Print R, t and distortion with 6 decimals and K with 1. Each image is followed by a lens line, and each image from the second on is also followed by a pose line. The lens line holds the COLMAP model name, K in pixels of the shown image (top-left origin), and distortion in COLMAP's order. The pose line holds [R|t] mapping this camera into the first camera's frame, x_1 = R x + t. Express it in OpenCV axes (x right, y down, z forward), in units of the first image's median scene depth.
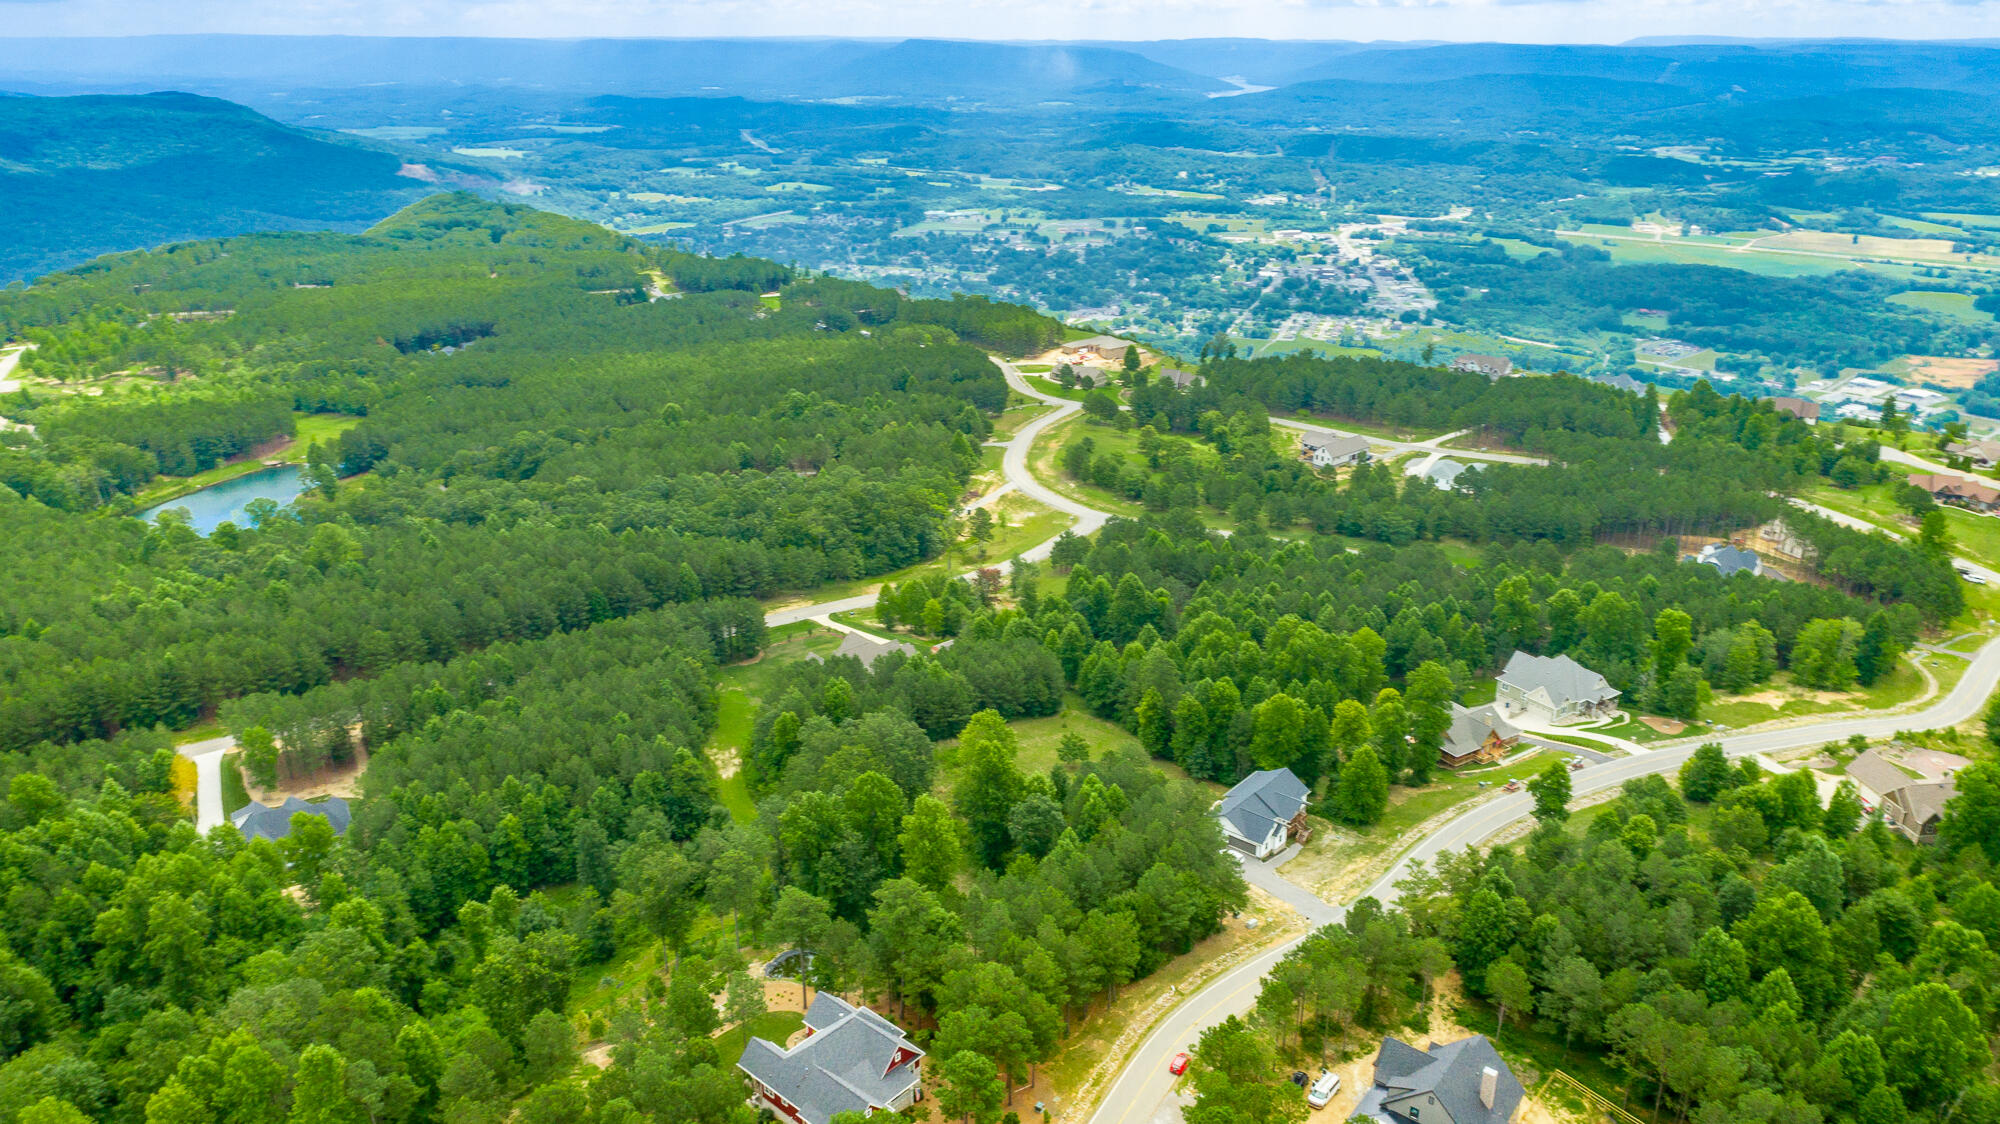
lens RADIAL K [[1390.2, 0, 1001.7], [0, 1390.2, 605.3], [0, 0, 1]] dist [-0.012047, 0.012605]
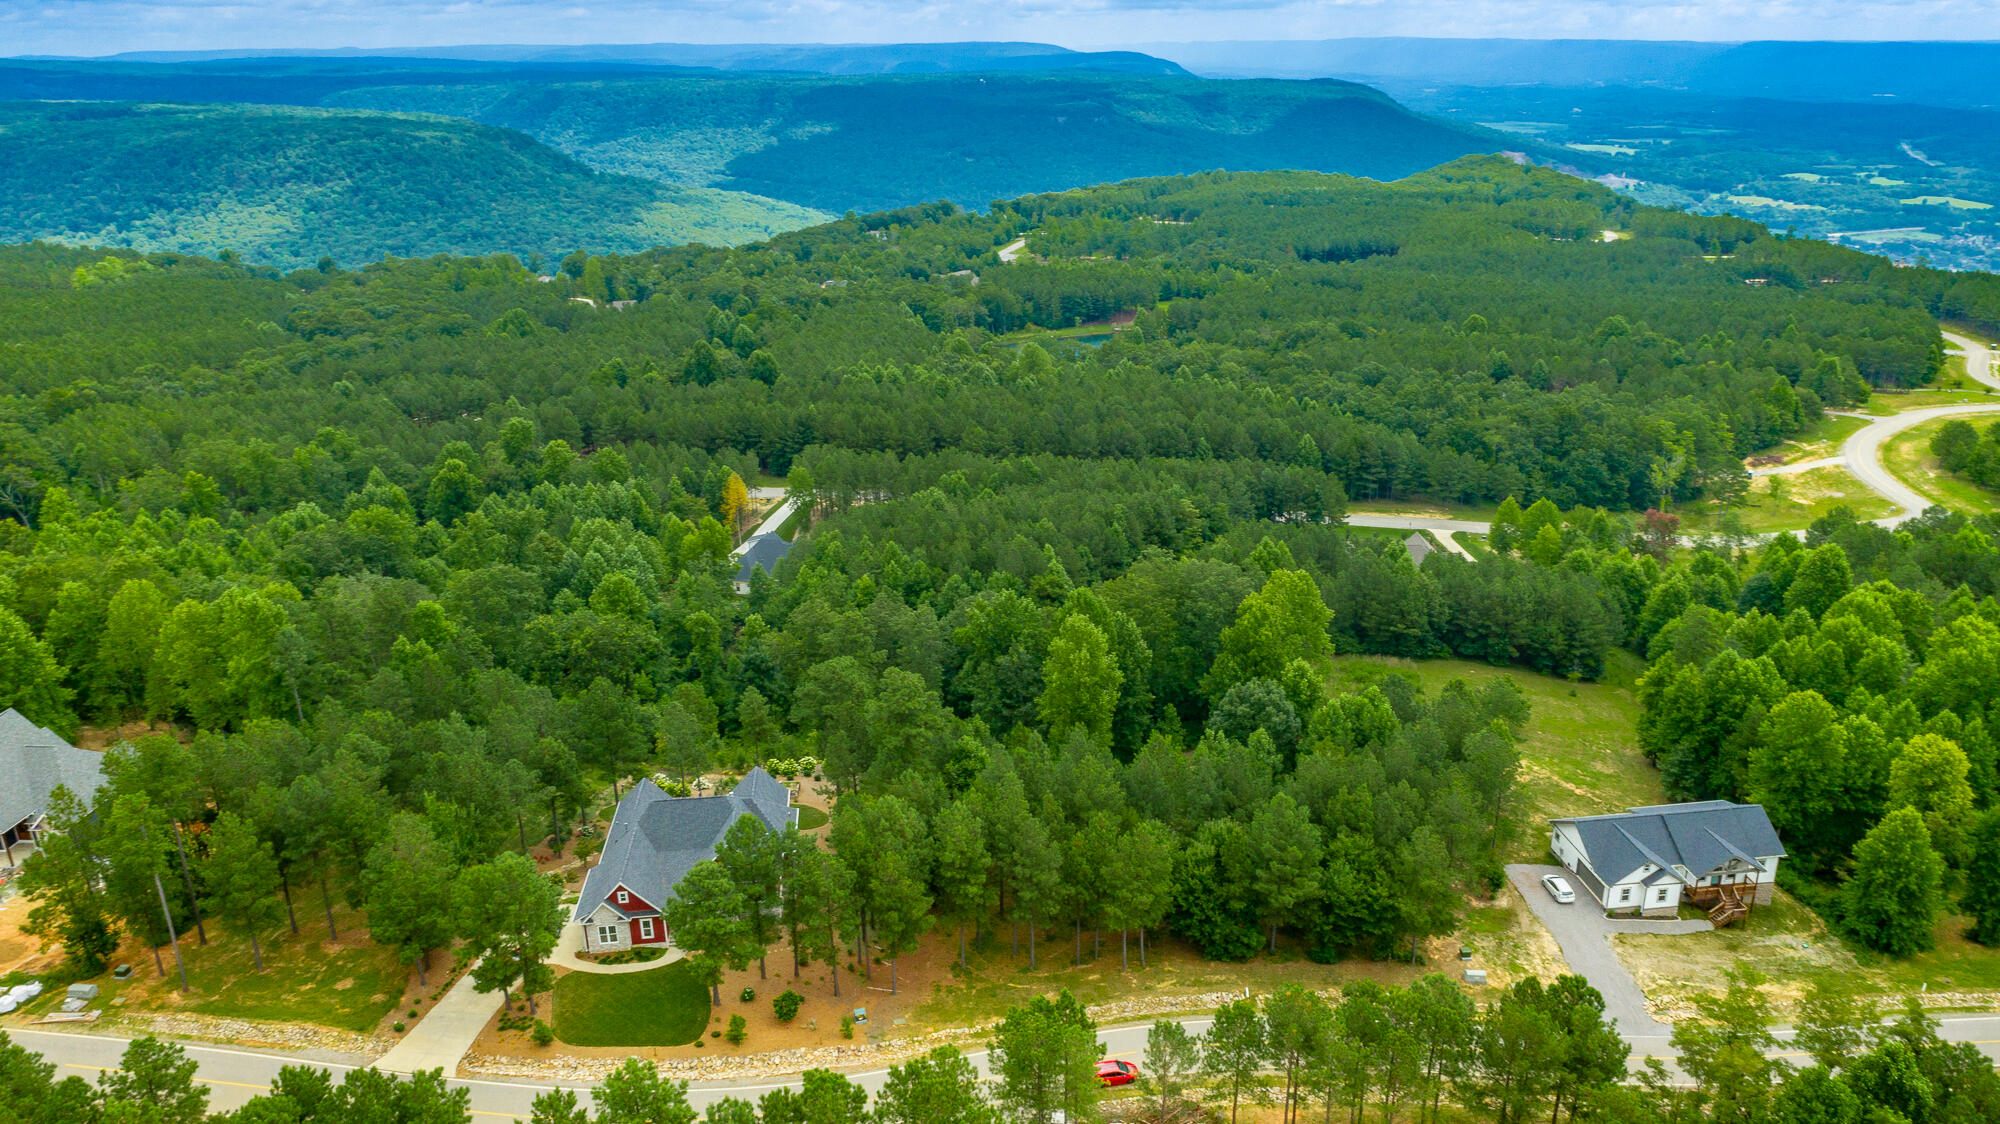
lens RADIAL K [[1390.2, 0, 1050.7], [0, 1390.2, 601.2], [0, 0, 1]] dist [-0.012047, 0.012605]
pose [[0.749787, 0.247049, -0.613829, 0.107592], [-0.253312, 0.964183, 0.078639, 0.021811], [0.611272, 0.096528, 0.785512, 0.119669]]
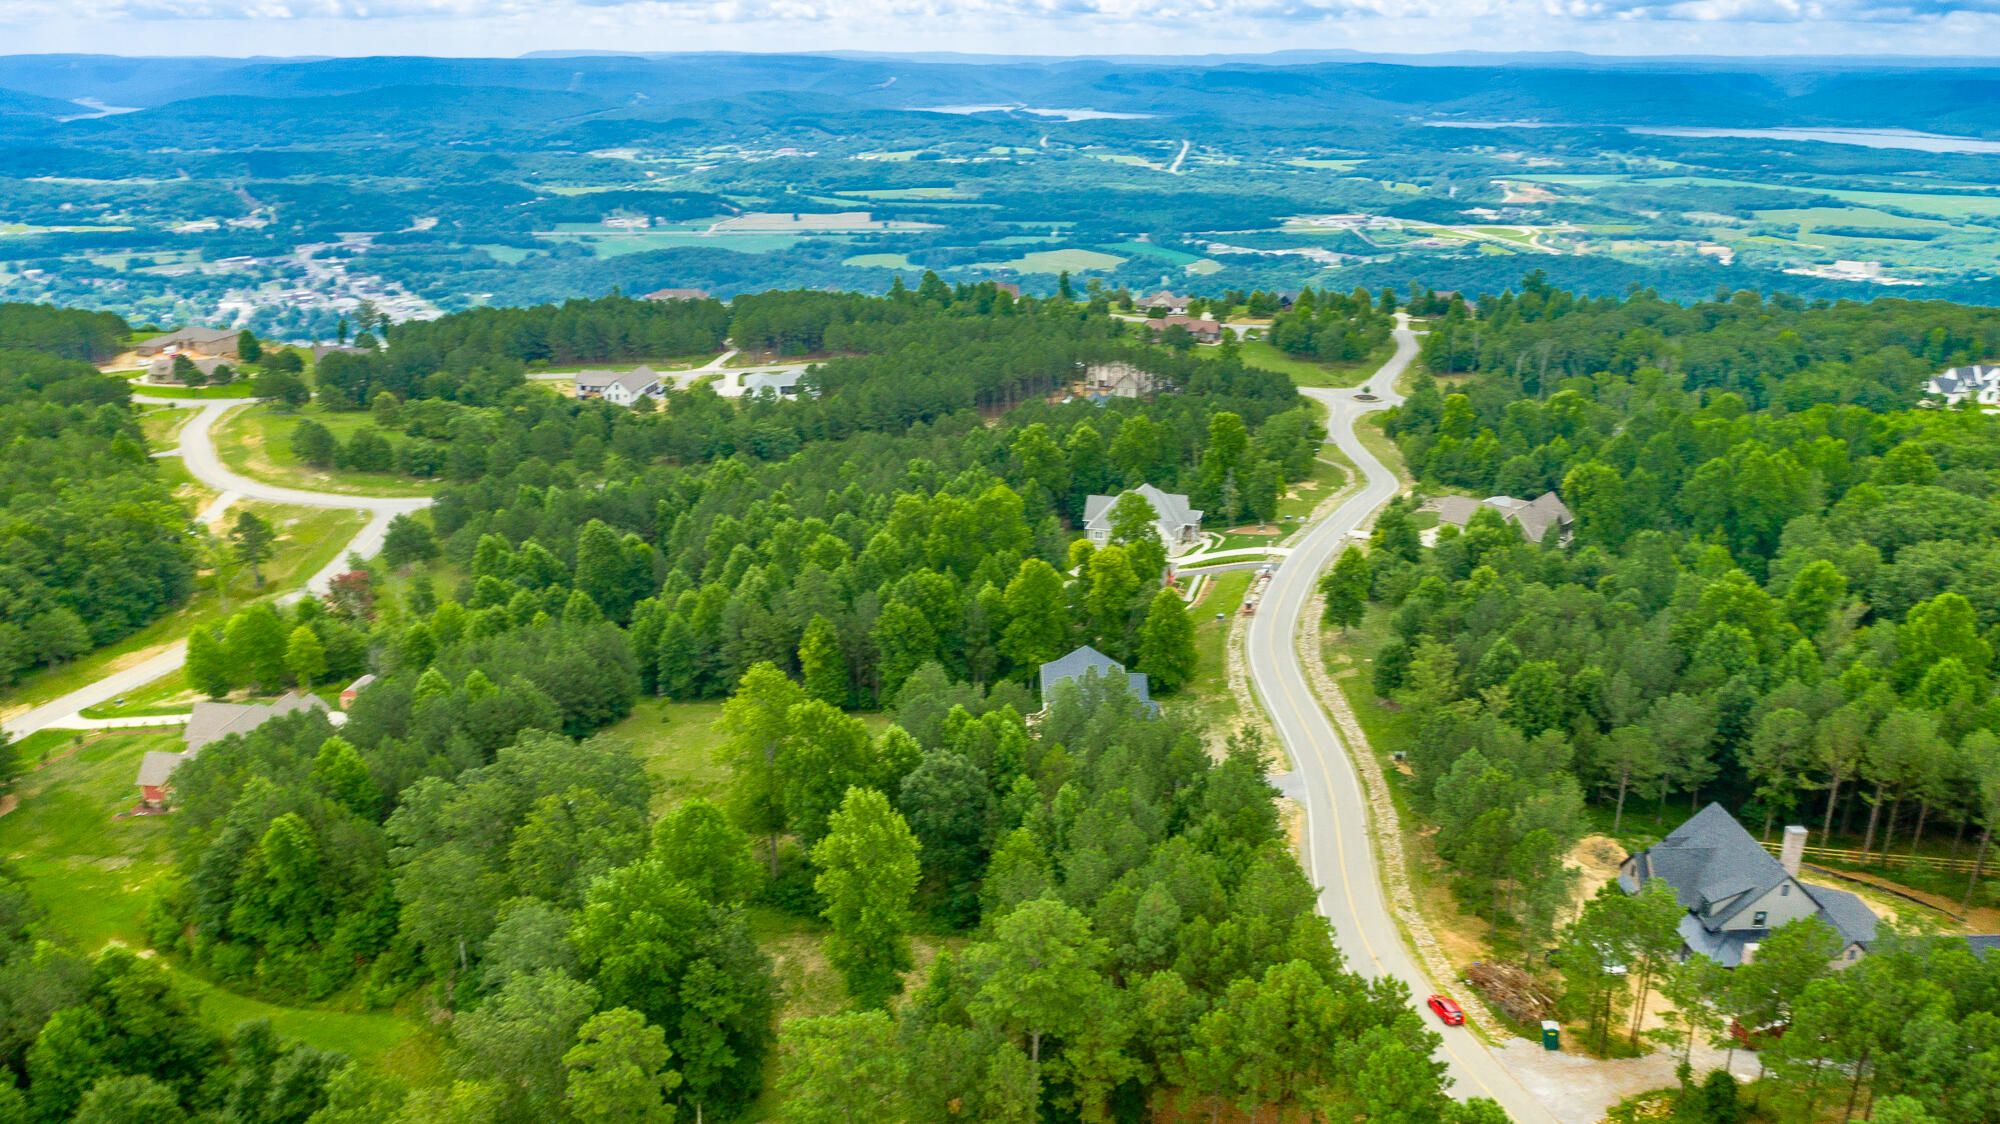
lens RADIAL K [[1439.6, 0, 998.4], [0, 1439.6, 576.4], [0, 0, 1]] dist [-0.013211, 0.014379]
pose [[0.757188, -0.225792, 0.612931, -0.099475], [0.253322, 0.966423, 0.043069, 0.012306], [-0.602075, 0.122658, 0.788962, 0.141371]]
